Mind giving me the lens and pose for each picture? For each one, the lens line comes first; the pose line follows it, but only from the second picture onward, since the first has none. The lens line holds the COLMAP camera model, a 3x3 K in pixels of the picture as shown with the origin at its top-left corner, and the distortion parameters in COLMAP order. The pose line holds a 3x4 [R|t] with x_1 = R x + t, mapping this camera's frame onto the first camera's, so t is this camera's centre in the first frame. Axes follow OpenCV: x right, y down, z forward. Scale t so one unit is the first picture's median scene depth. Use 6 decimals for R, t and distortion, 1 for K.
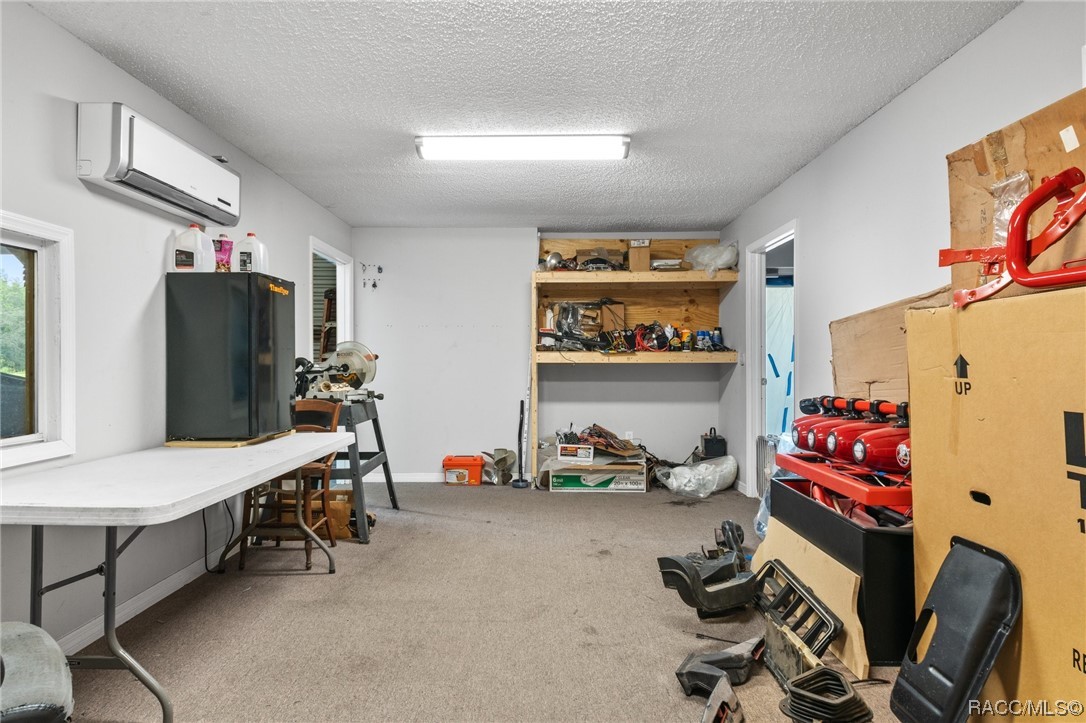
lens RADIAL K [[607.0, 0, 540.1], [0, 607.0, 361.5], [0, 0, 1]] dist [0.022901, -0.000687]
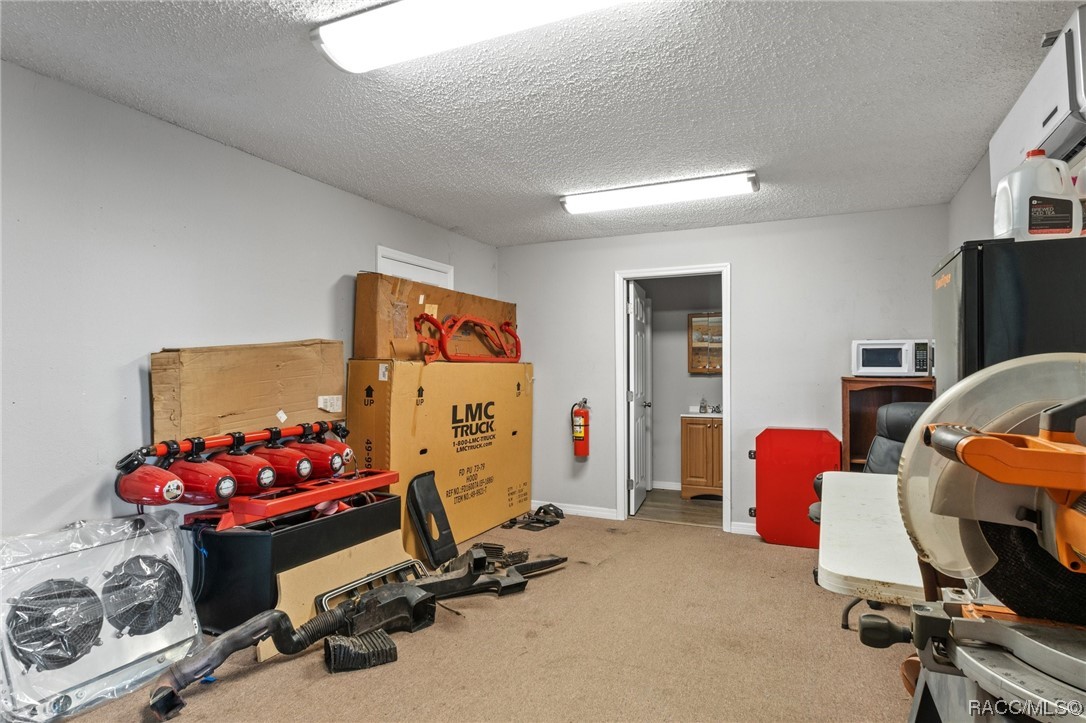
lens RADIAL K [[607.0, 0, 539.7], [0, 607.0, 364.3], [0, 0, 1]] dist [0.022901, -0.000687]
pose [[-0.908894, 0.004135, 0.417007, -0.428270], [-0.002965, 0.999861, -0.016379, -0.040962], [-0.417017, -0.016123, -0.908756, 2.156251]]
